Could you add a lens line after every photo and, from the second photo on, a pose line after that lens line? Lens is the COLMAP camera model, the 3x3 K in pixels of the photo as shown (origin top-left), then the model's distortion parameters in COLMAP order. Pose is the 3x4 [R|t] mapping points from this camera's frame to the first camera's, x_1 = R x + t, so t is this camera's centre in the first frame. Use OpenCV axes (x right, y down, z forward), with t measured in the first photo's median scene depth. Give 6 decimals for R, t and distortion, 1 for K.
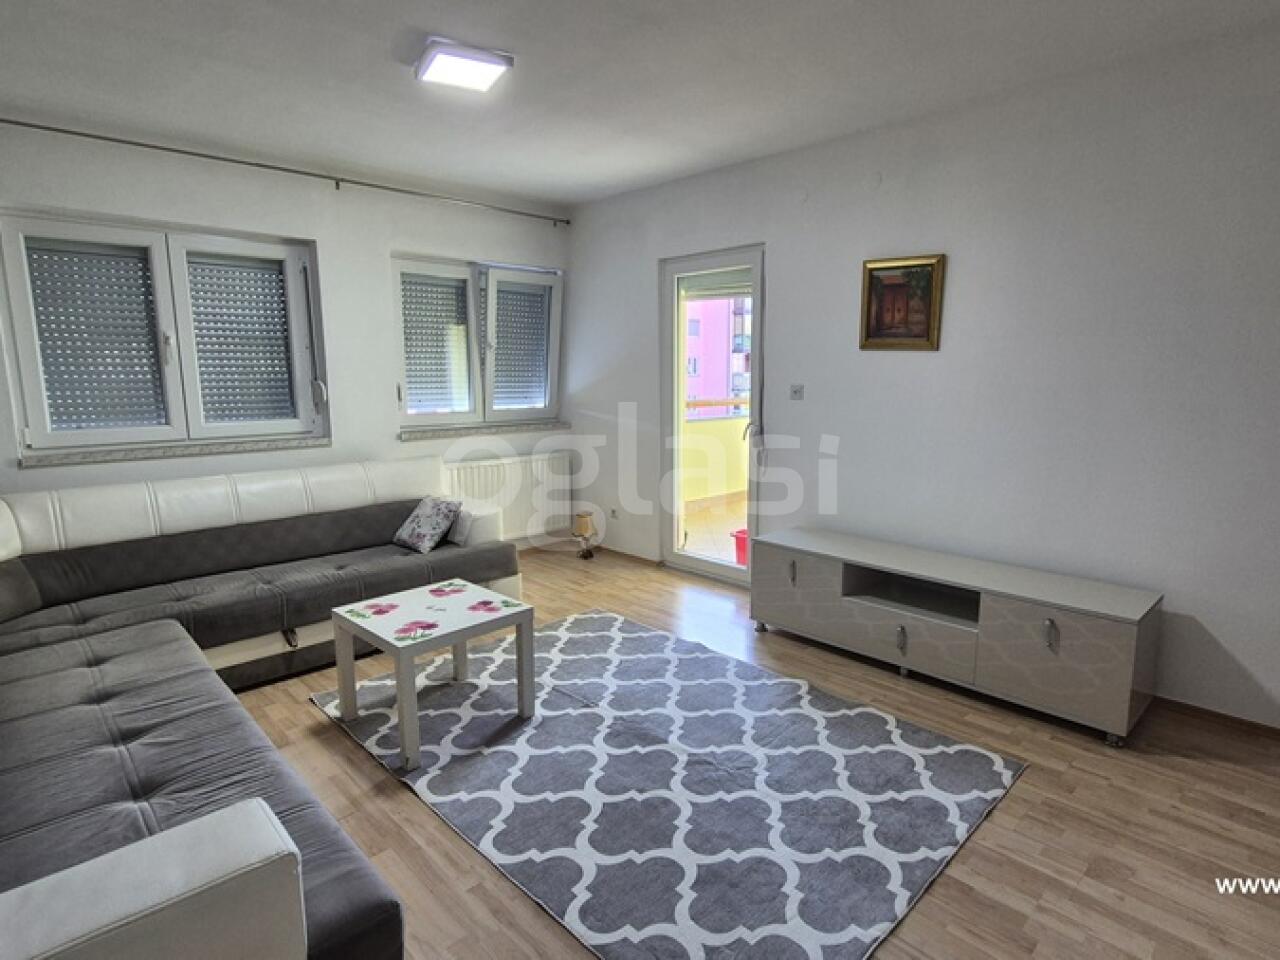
lens RADIAL K [[695.7, 0, 645.4], [0, 695.7, 479.1], [0, 0, 1]] dist [0.001400, -0.002589]
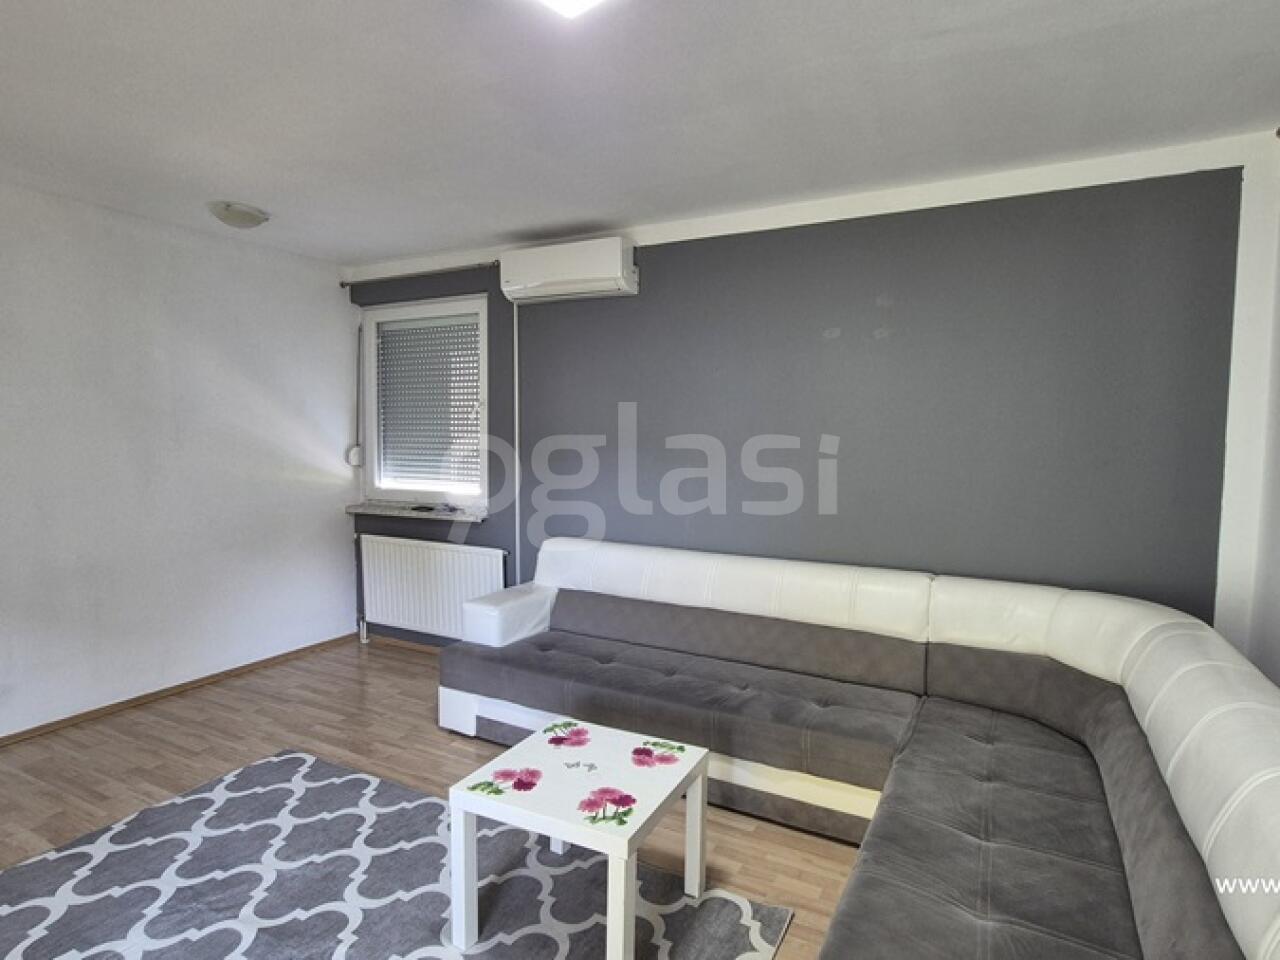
lens RADIAL K [[695.7, 0, 648.9], [0, 695.7, 481.1], [0, 0, 1]] dist [0.001400, -0.002589]
pose [[-0.948632, 0.008748, -0.316261, -0.127520], [-0.060758, 0.975975, 0.209242, -0.269663], [0.310493, 0.217709, -0.925309, 1.588307]]
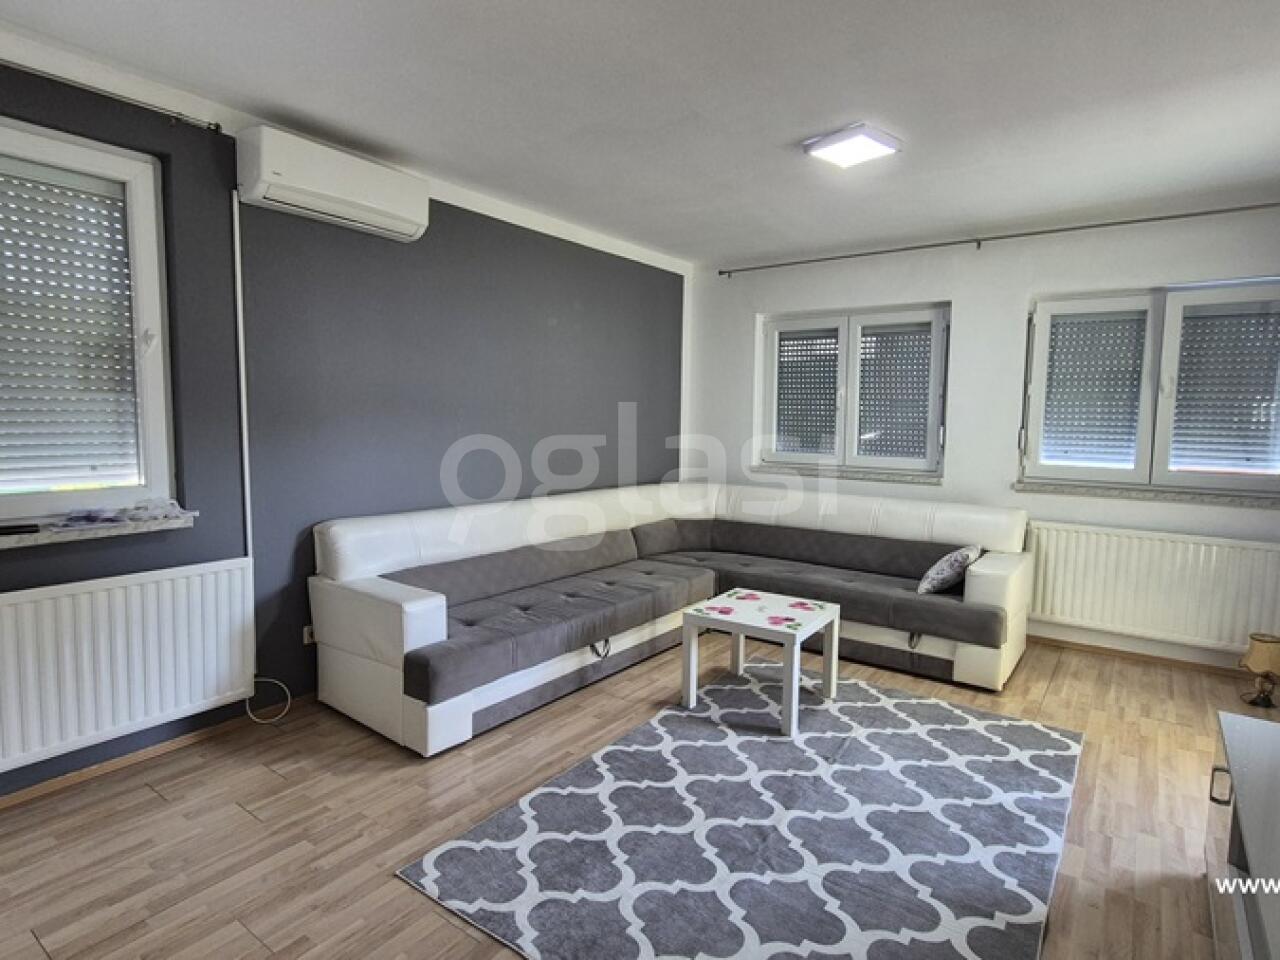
lens RADIAL K [[695.7, 0, 657.0], [0, 695.7, 477.4], [0, 0, 1]] dist [0.001400, -0.002589]
pose [[0.178531, 0.093517, -0.979480, 0.794438], [-0.166574, 0.983977, 0.063585, -0.081795], [0.969732, 0.151804, 0.191247, 0.532785]]
